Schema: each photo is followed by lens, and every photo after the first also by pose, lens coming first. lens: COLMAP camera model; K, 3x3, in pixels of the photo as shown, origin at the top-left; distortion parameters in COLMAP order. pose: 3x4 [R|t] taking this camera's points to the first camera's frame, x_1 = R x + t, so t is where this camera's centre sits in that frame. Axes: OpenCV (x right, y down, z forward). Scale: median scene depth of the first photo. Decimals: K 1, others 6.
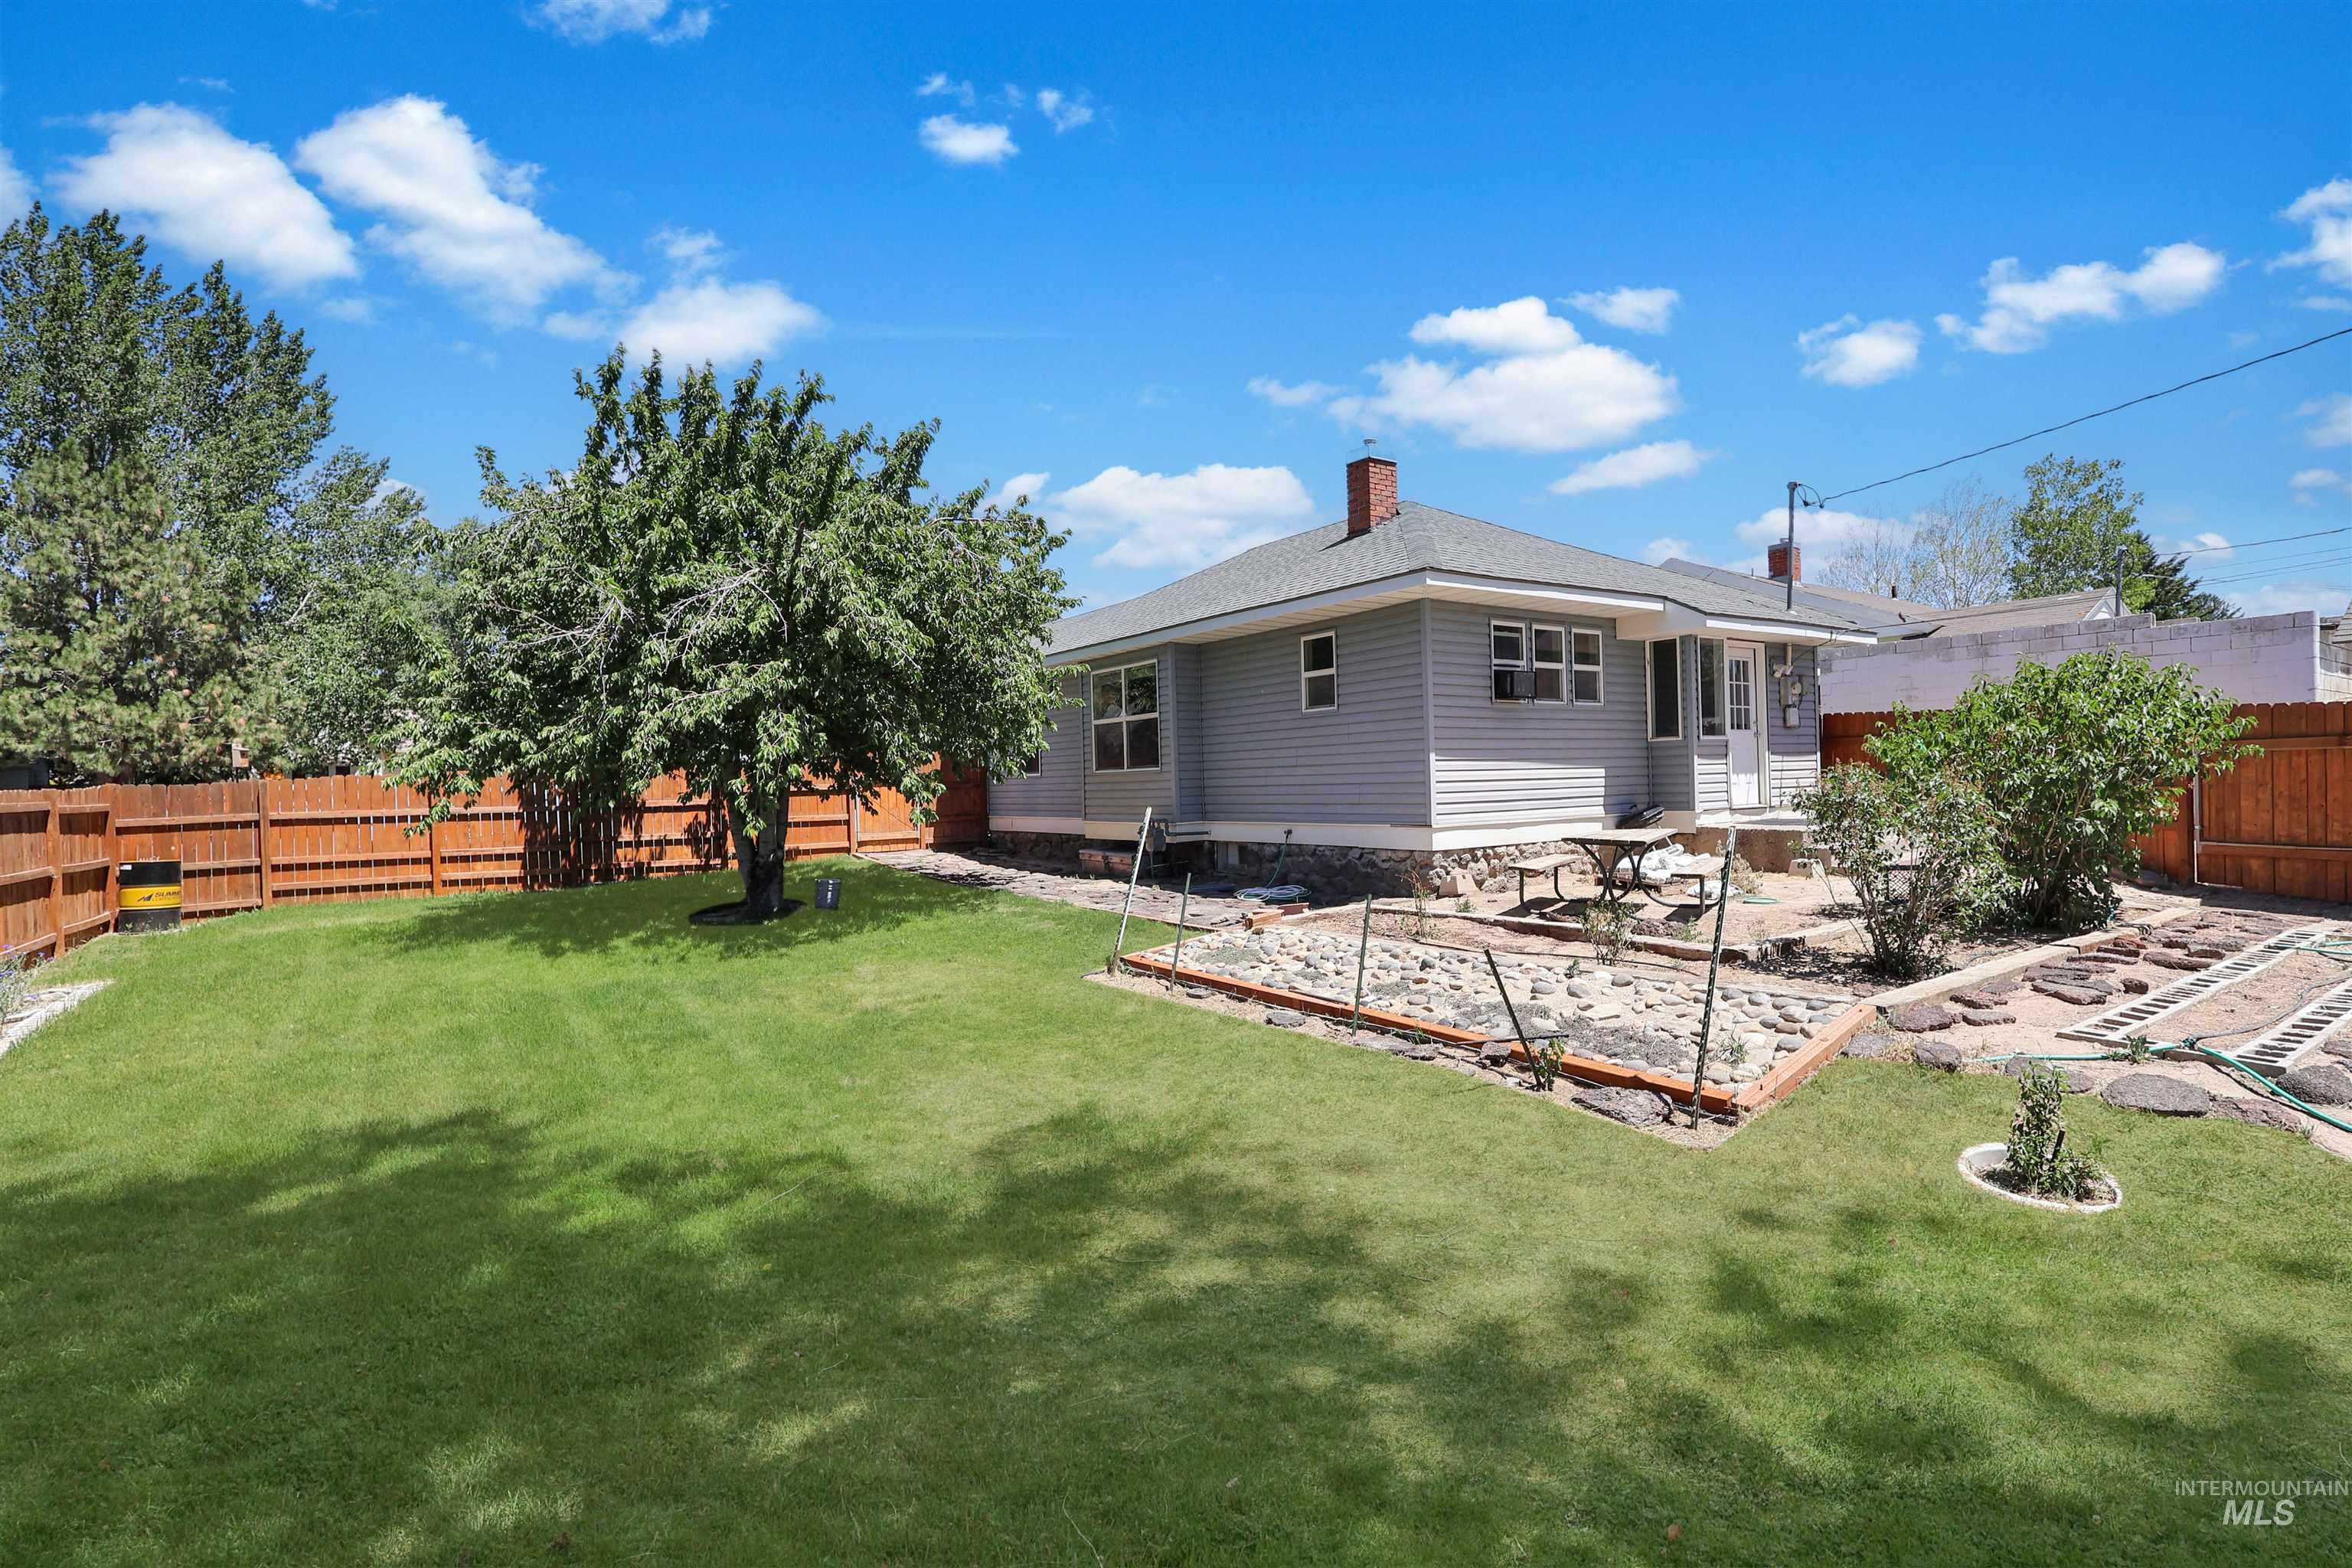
lens RADIAL K [[1092.6, 0, 1180.7], [0, 1092.6, 780.5], [0, 0, 1]] dist [0.005989, 0.000840]
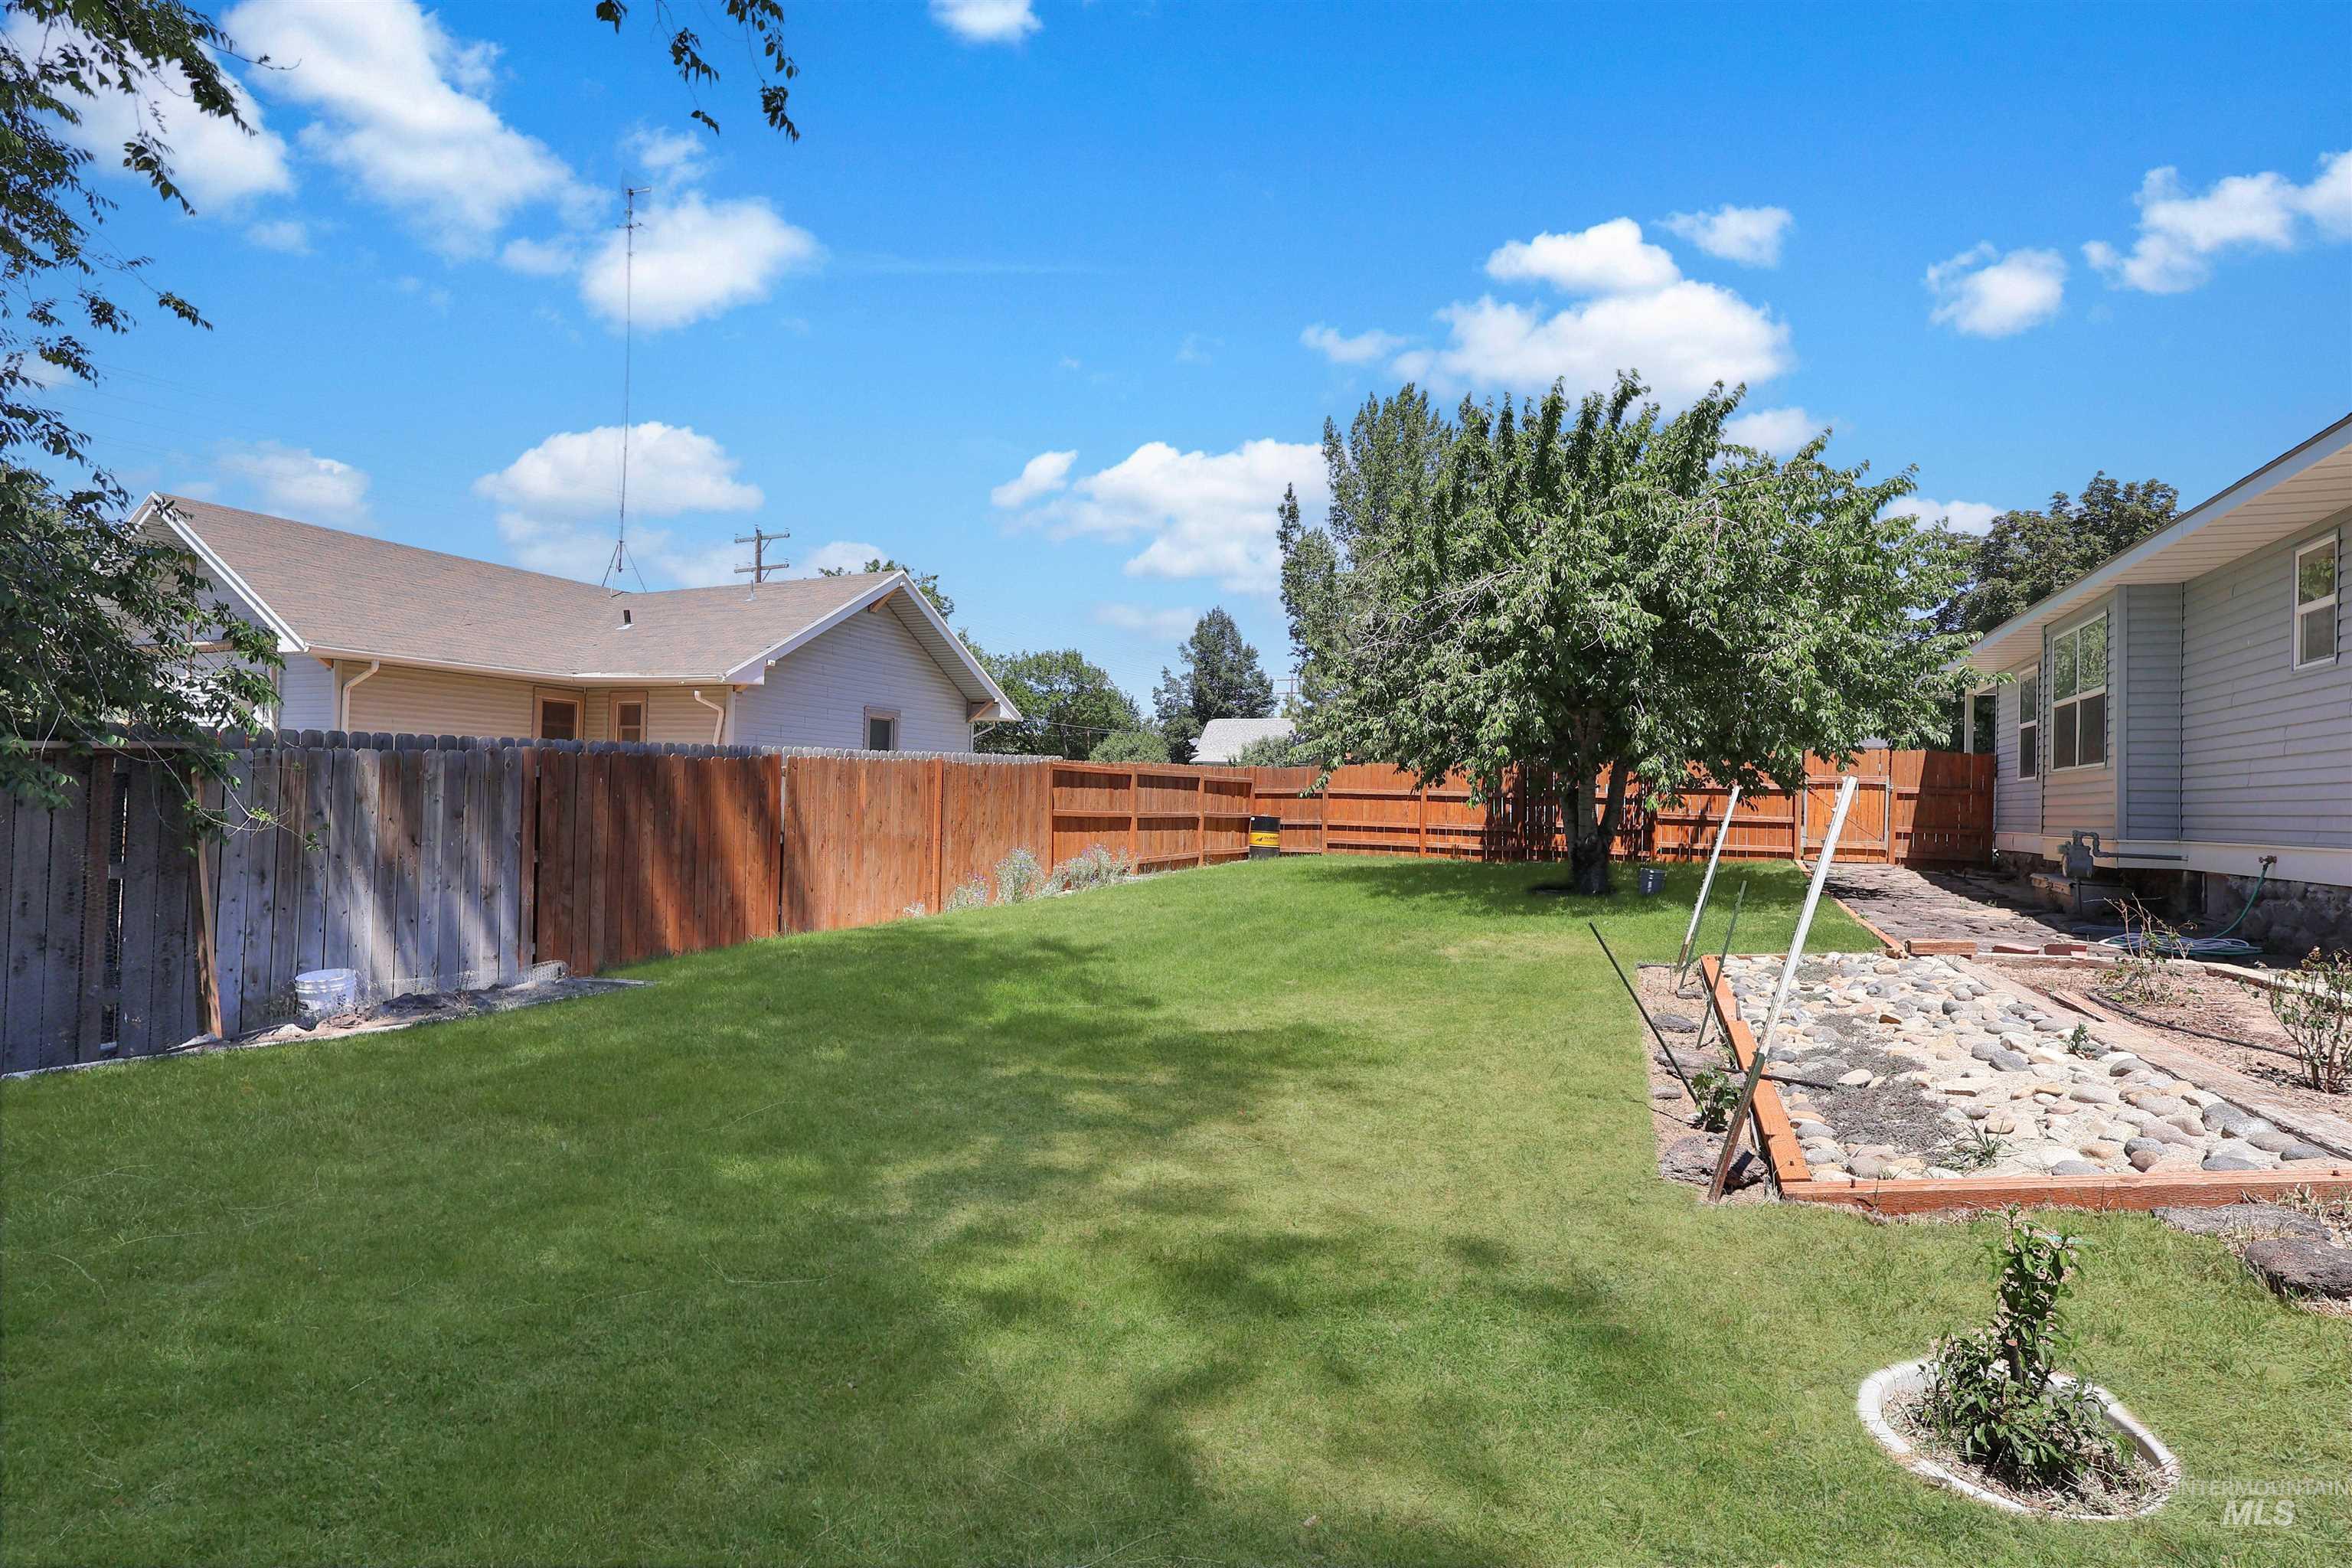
lens RADIAL K [[1092.6, 0, 1180.7], [0, 1092.6, 780.5], [0, 0, 1]] dist [0.005989, 0.000840]
pose [[0.500310, 0.022572, -0.865552, 0.306629], [-0.037580, 0.999284, 0.004338, 0.020065], [0.865030, 0.030358, 0.500800, 0.118428]]
